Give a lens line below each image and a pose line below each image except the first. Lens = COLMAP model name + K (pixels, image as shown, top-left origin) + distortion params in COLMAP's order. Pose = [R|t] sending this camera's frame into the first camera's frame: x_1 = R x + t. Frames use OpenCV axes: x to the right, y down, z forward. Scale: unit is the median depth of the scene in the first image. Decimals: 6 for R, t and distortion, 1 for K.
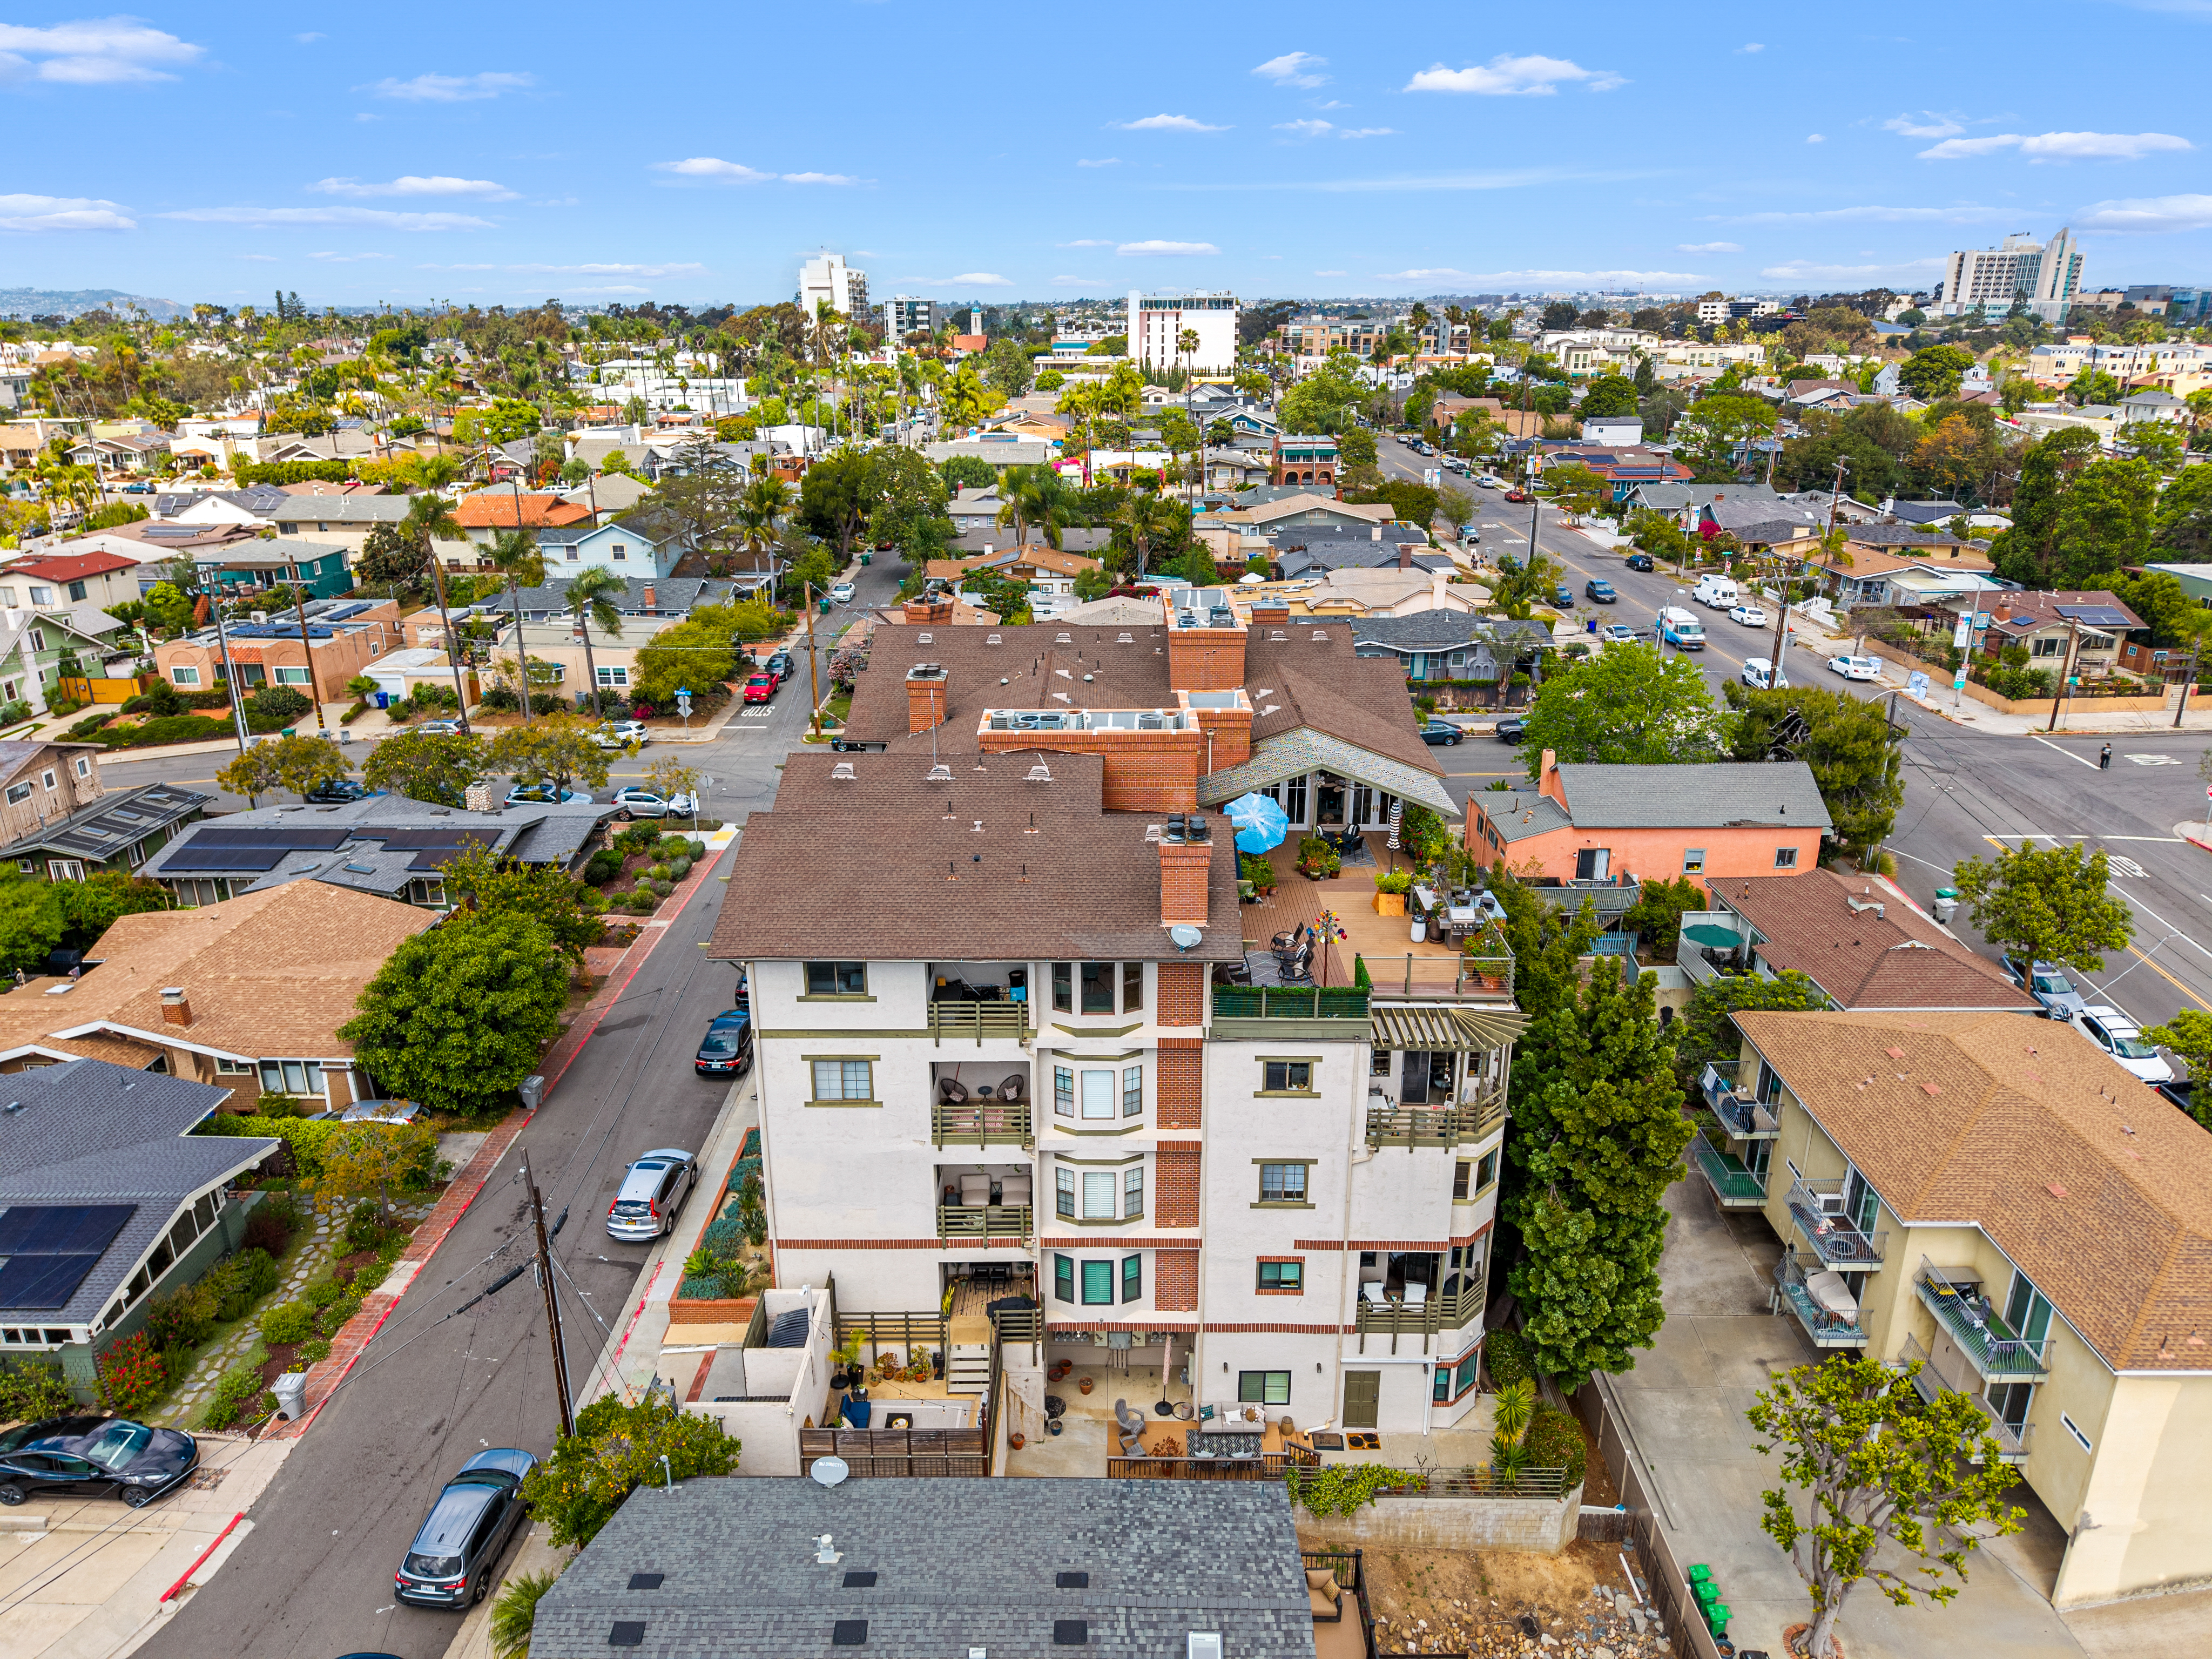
lens RADIAL K [[1480.8, 0, 1107.0], [0, 1480.8, 817.7], [0, 0, 1]] dist [0.012787, -0.005618]
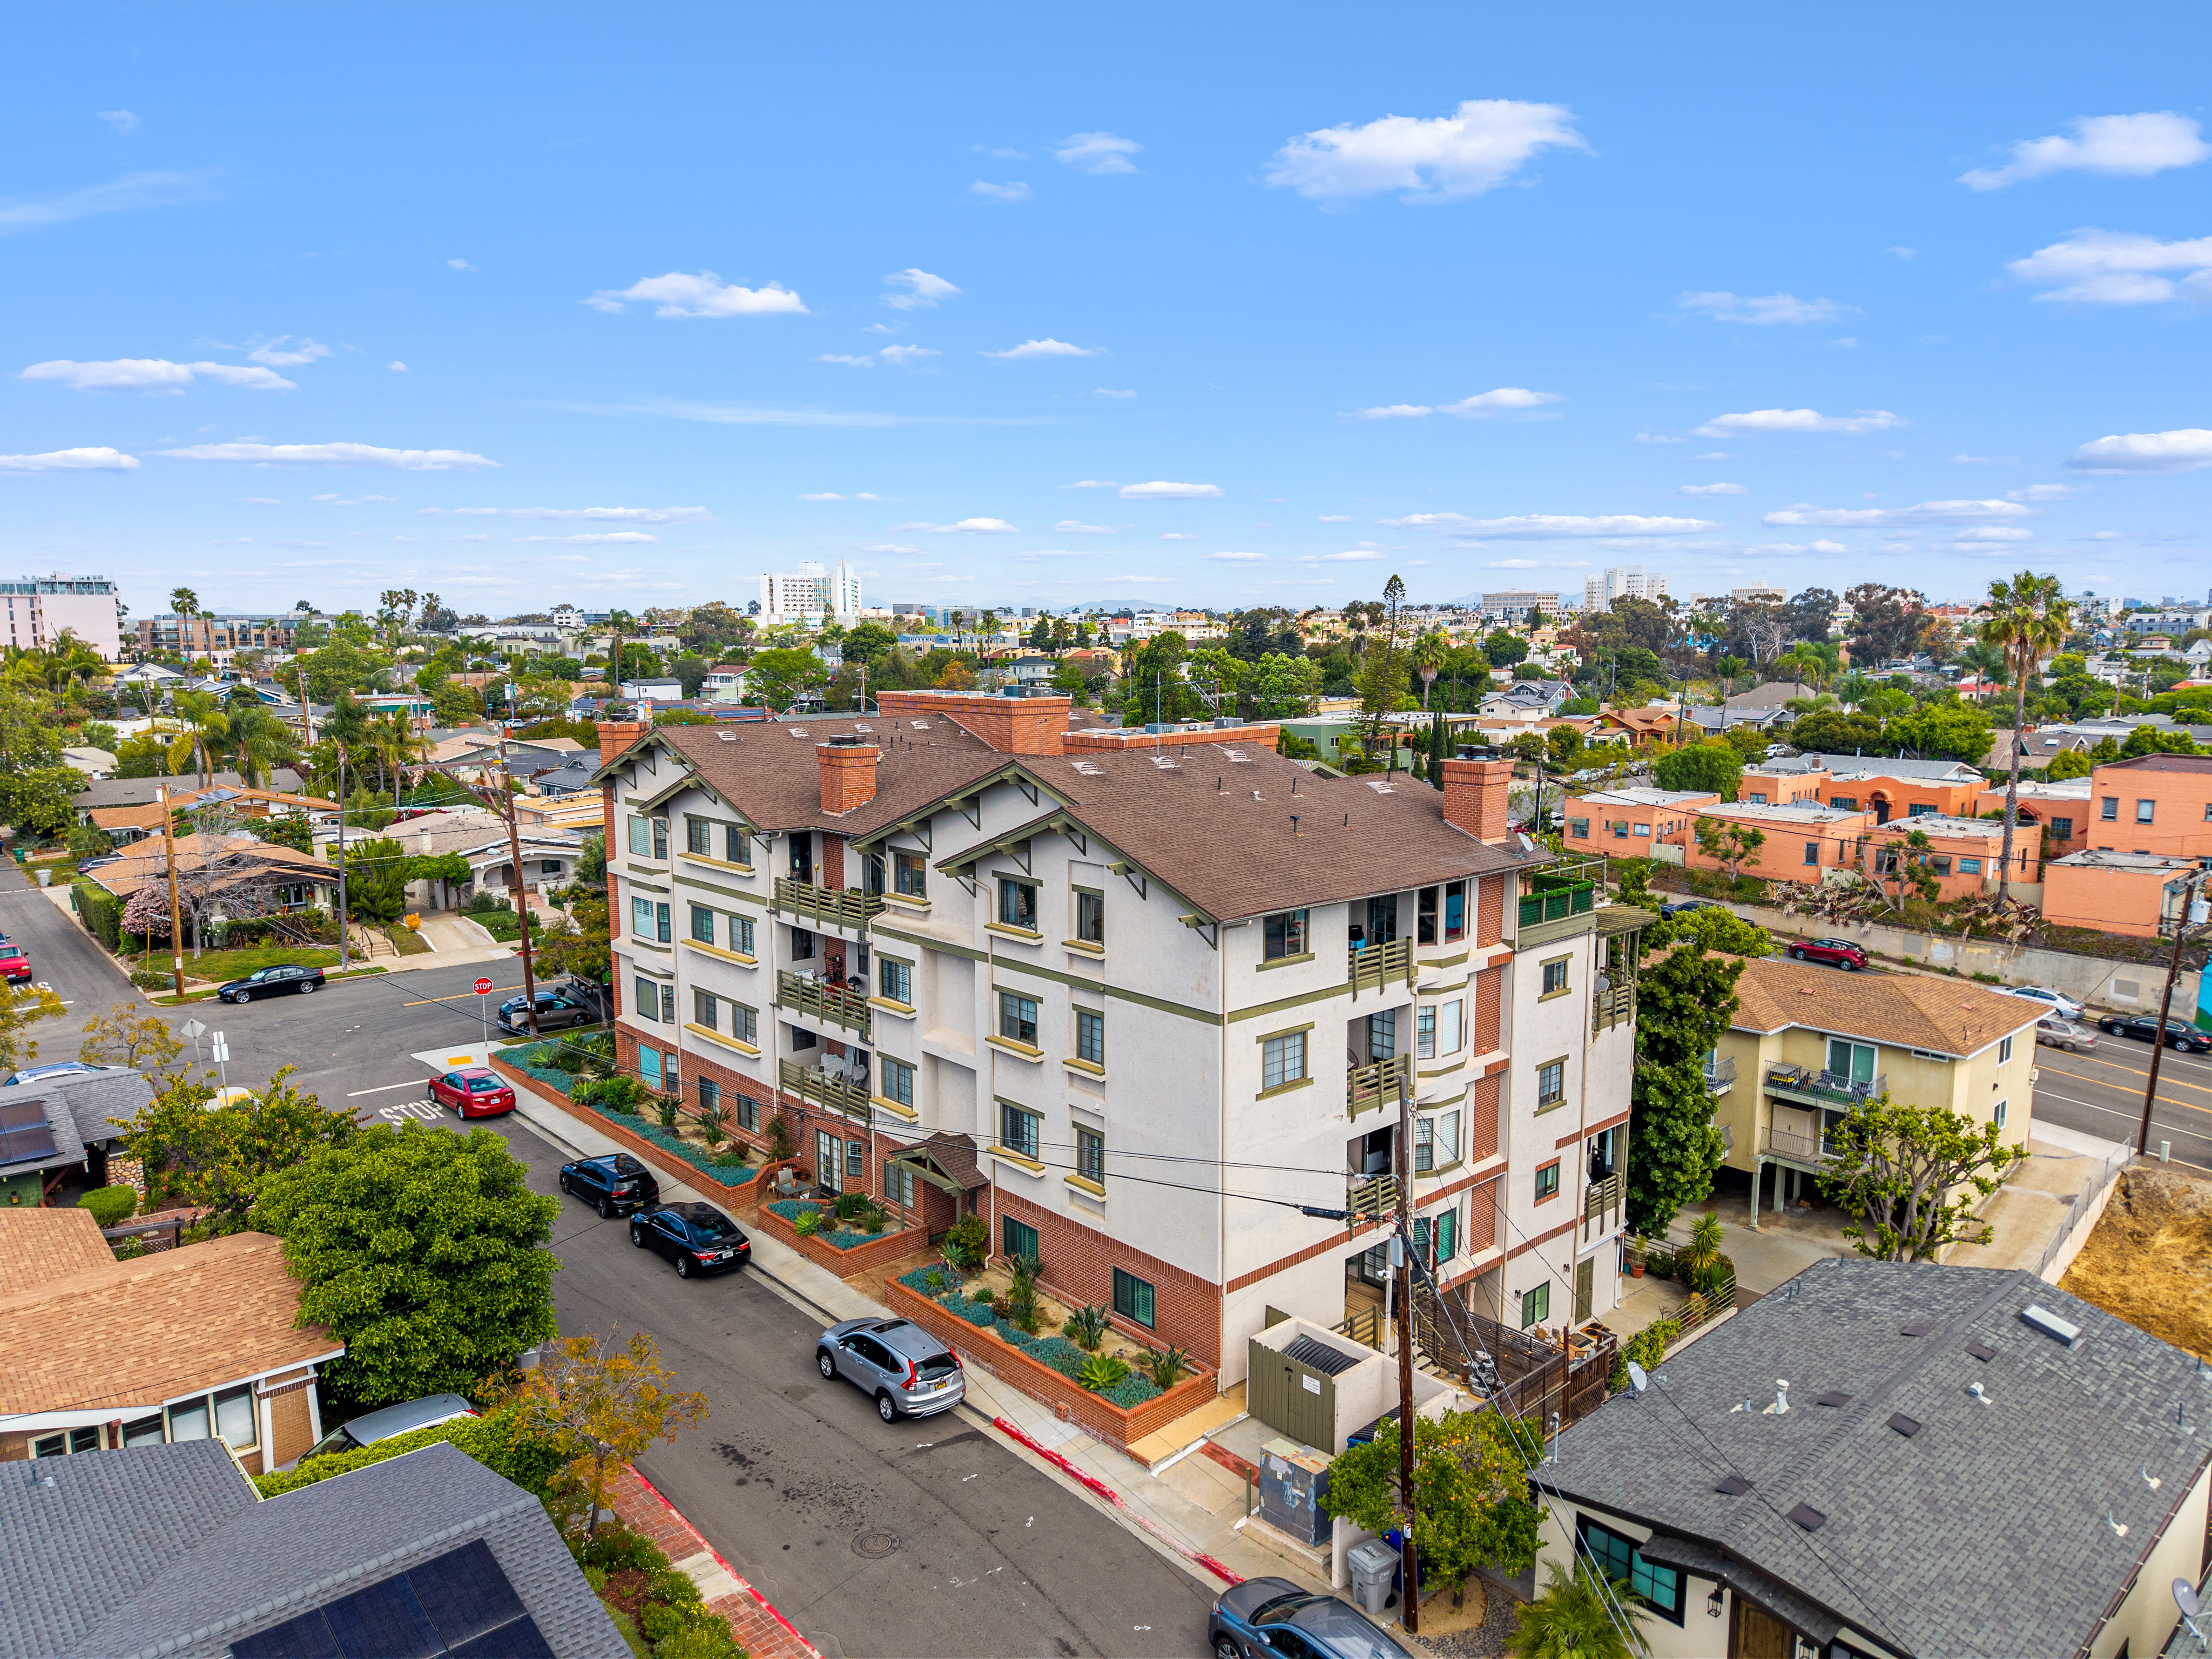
lens RADIAL K [[1474.5, 0, 1102.1], [0, 1474.5, 833.5], [0, 0, 1]] dist [0.026112, -0.018917]
pose [[0.738763, -0.094327, 0.667332, -0.809962], [0.221485, 0.969142, -0.108204, 0.111630], [-0.636533, 0.227741, 0.736858, 0.365661]]
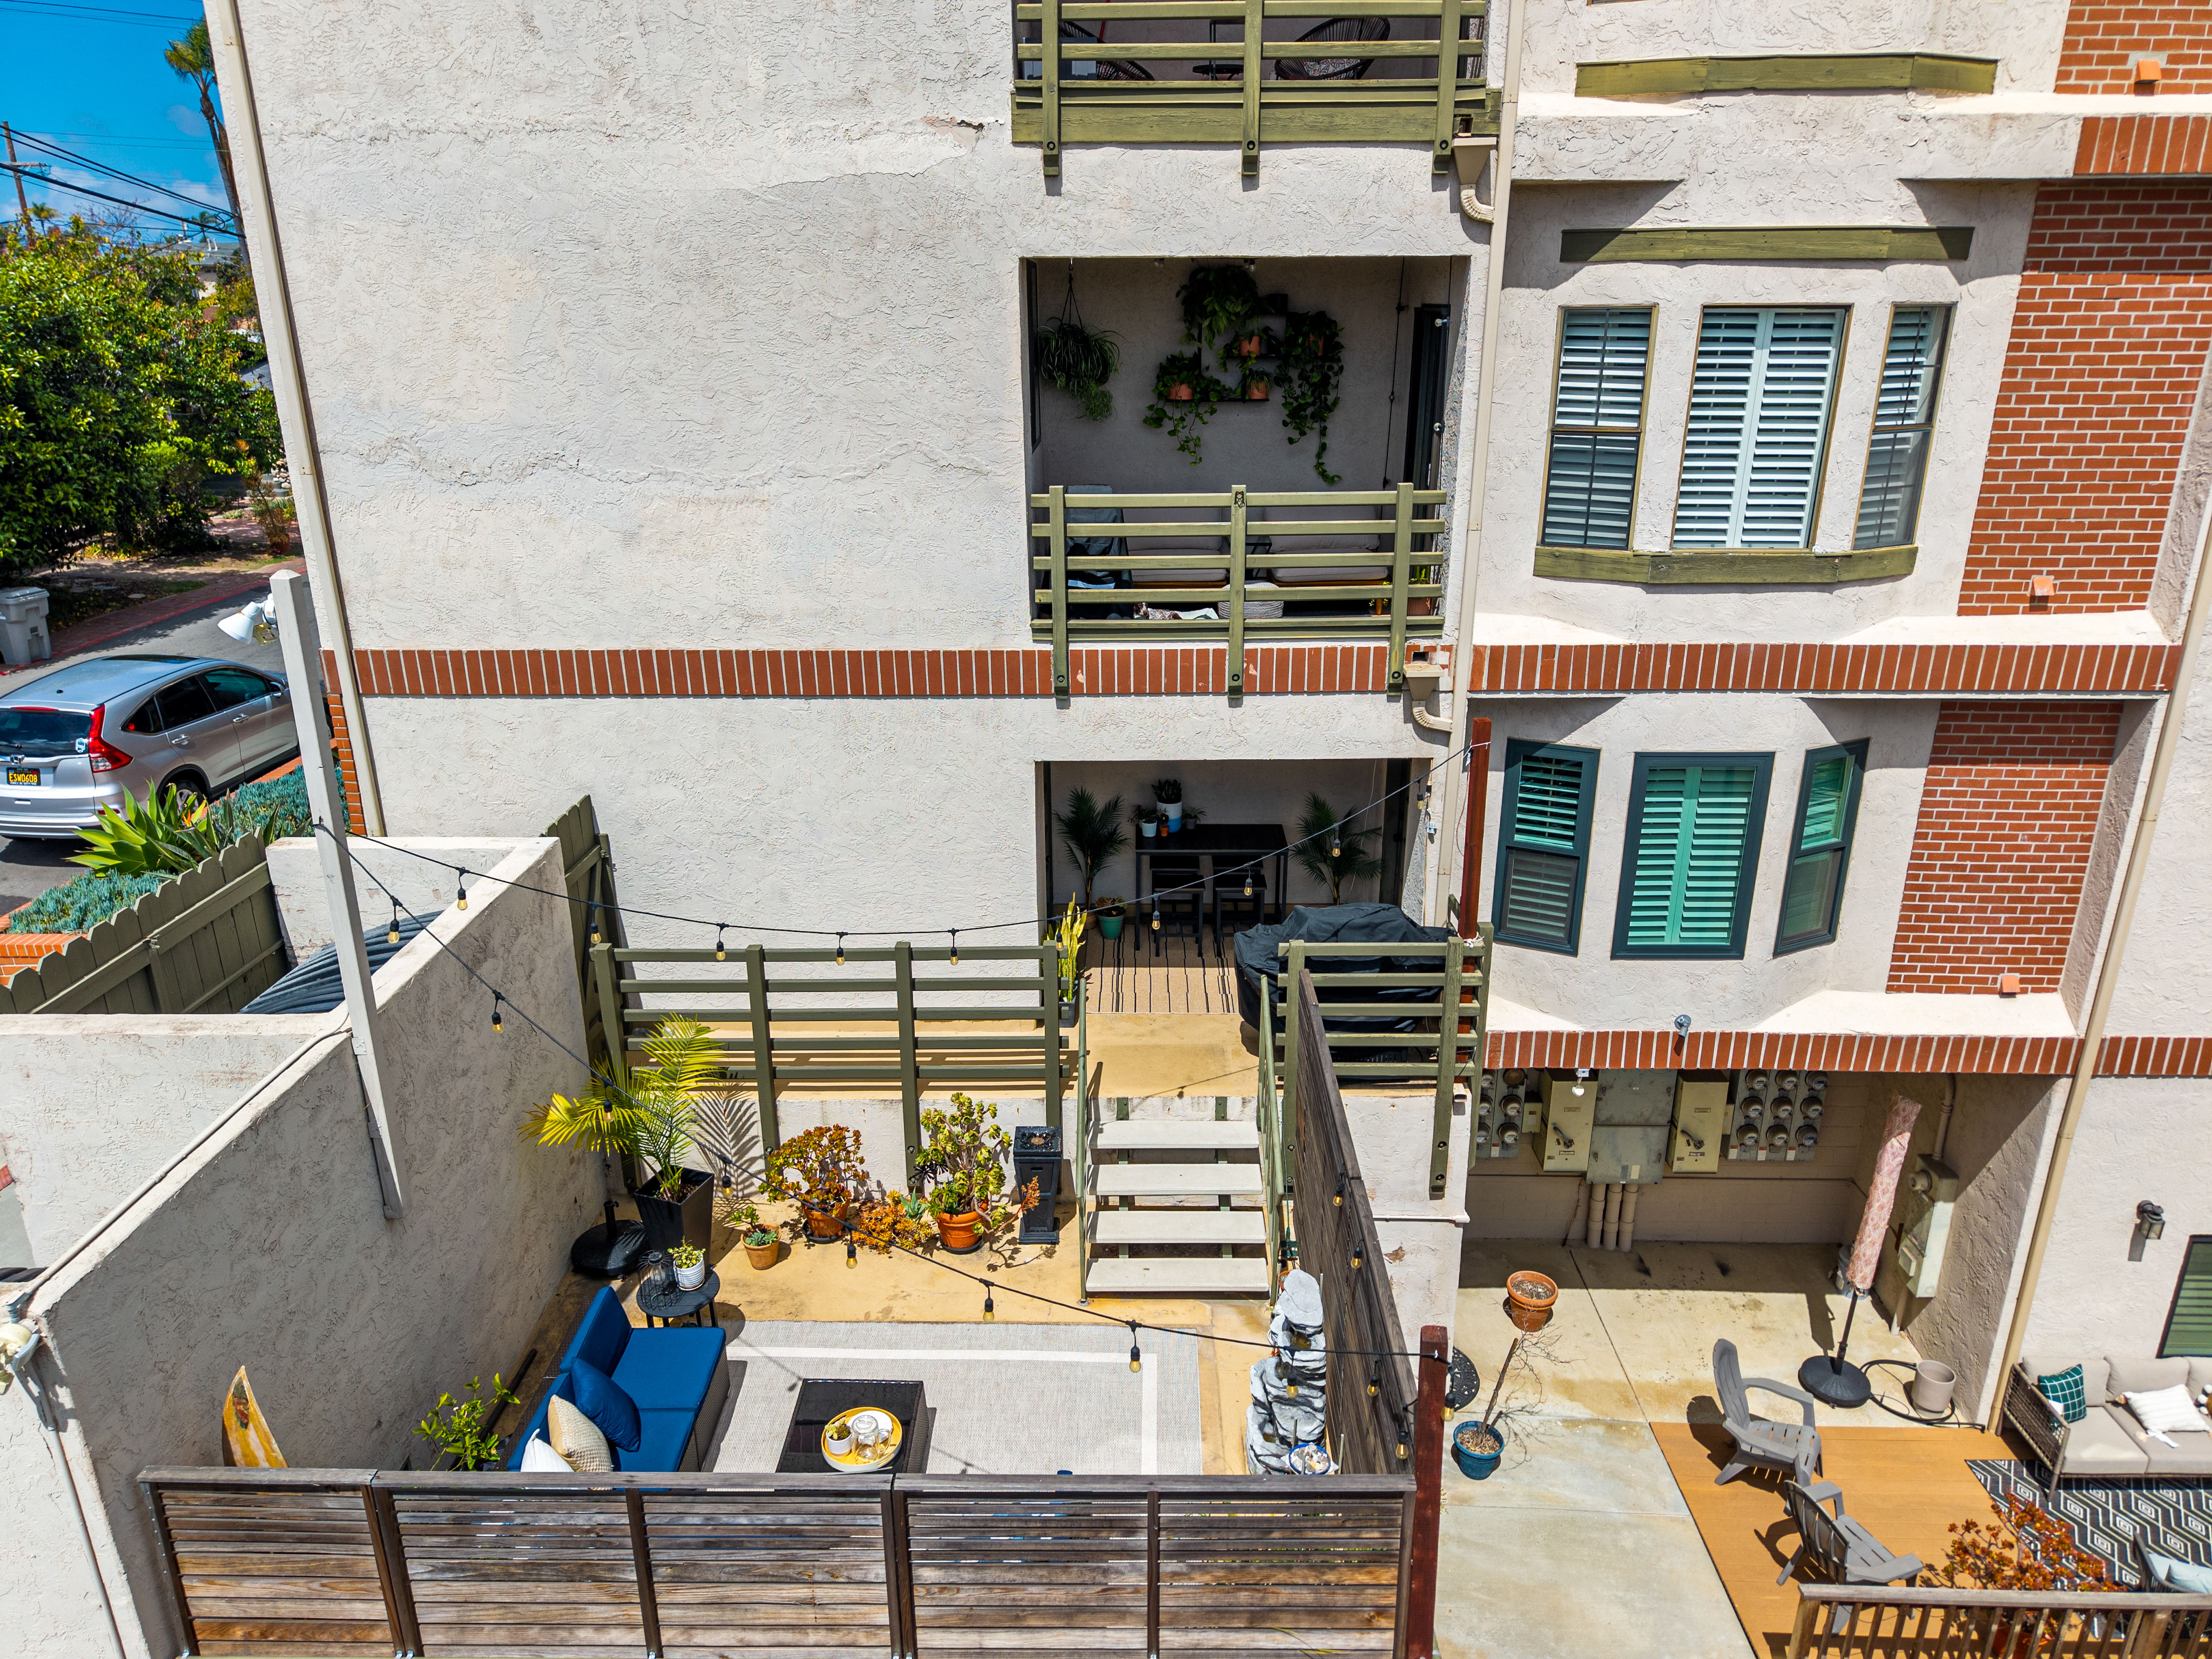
lens RADIAL K [[1474.5, 0, 1102.1], [0, 1474.5, 833.5], [0, 0, 1]] dist [0.026112, -0.018917]
pose [[0.999863, 0.000458, -0.016569, -0.099190], [-0.000202, 0.999881, 0.015430, 0.308672], [0.016574, -0.015425, 0.999744, 0.763569]]
